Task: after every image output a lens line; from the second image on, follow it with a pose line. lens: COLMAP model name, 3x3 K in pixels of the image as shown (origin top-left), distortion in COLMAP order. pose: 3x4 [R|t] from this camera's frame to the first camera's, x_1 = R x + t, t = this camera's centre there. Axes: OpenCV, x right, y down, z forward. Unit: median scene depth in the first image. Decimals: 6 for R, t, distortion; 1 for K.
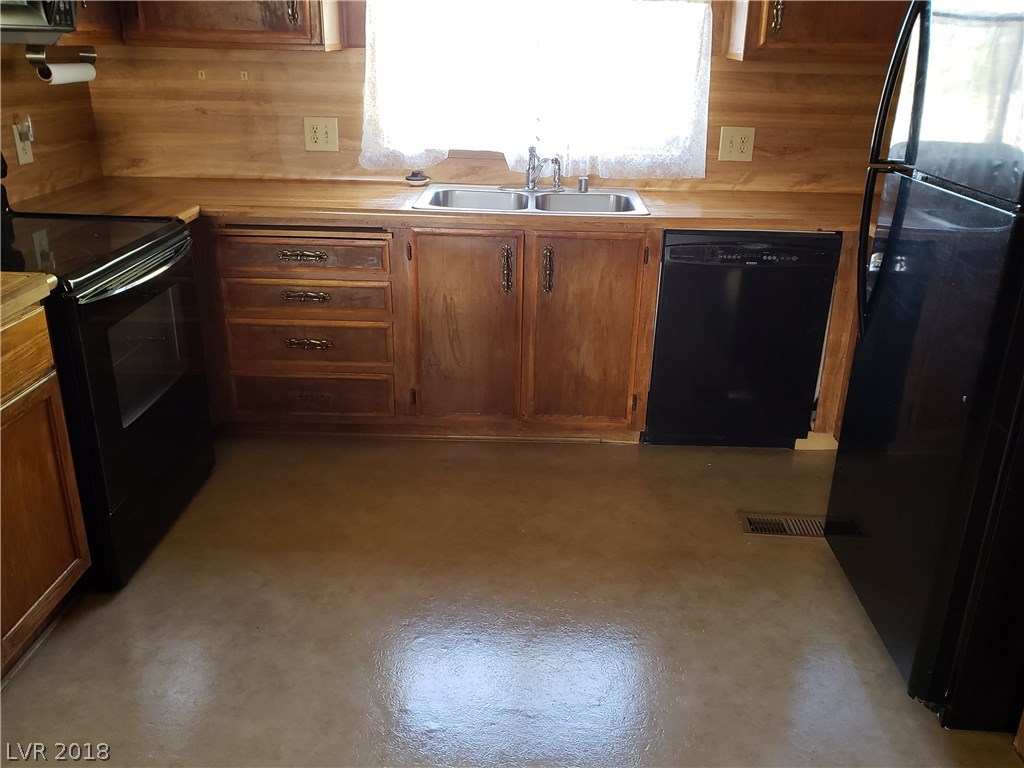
lens RADIAL K [[893.9, 0, 512.0], [0, 893.9, 384.0], [0, 0, 1]] dist [0.003630, 0.025342]
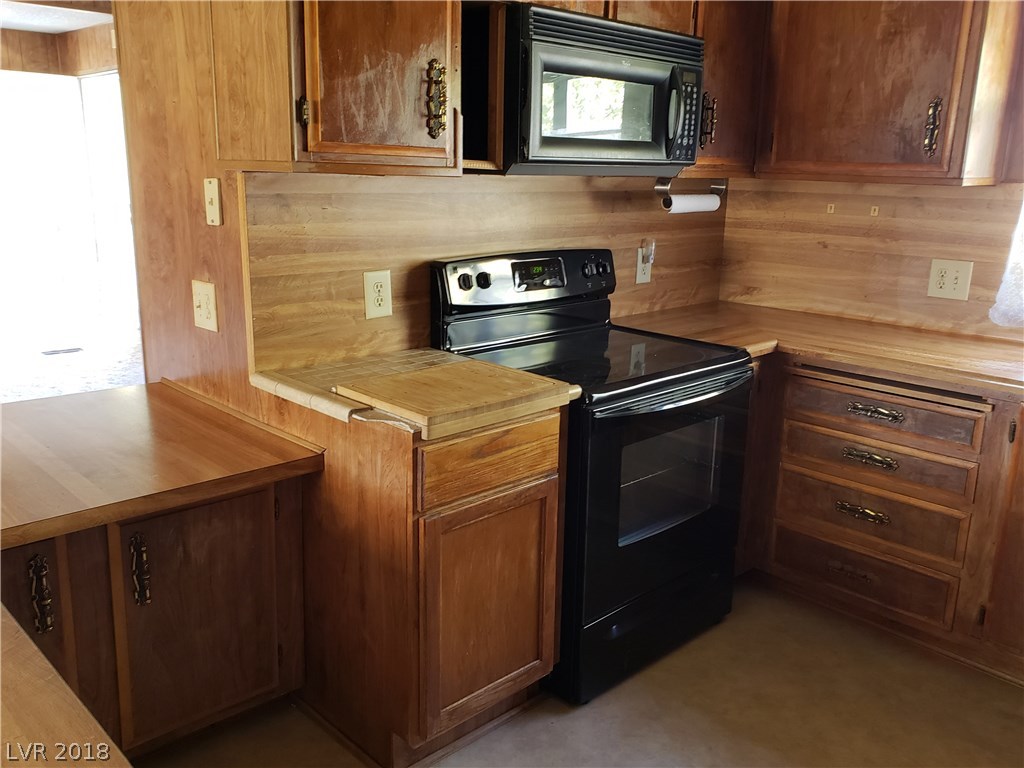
lens RADIAL K [[912.5, 0, 512.0], [0, 912.5, 384.0], [0, 0, 1]] dist [0.040882, -0.002285]
pose [[0.721776, 0.165832, -0.671966, 0.101686], [-0.259679, 0.964832, -0.040822, -0.040693], [0.641565, 0.203960, 0.739456, 0.108181]]
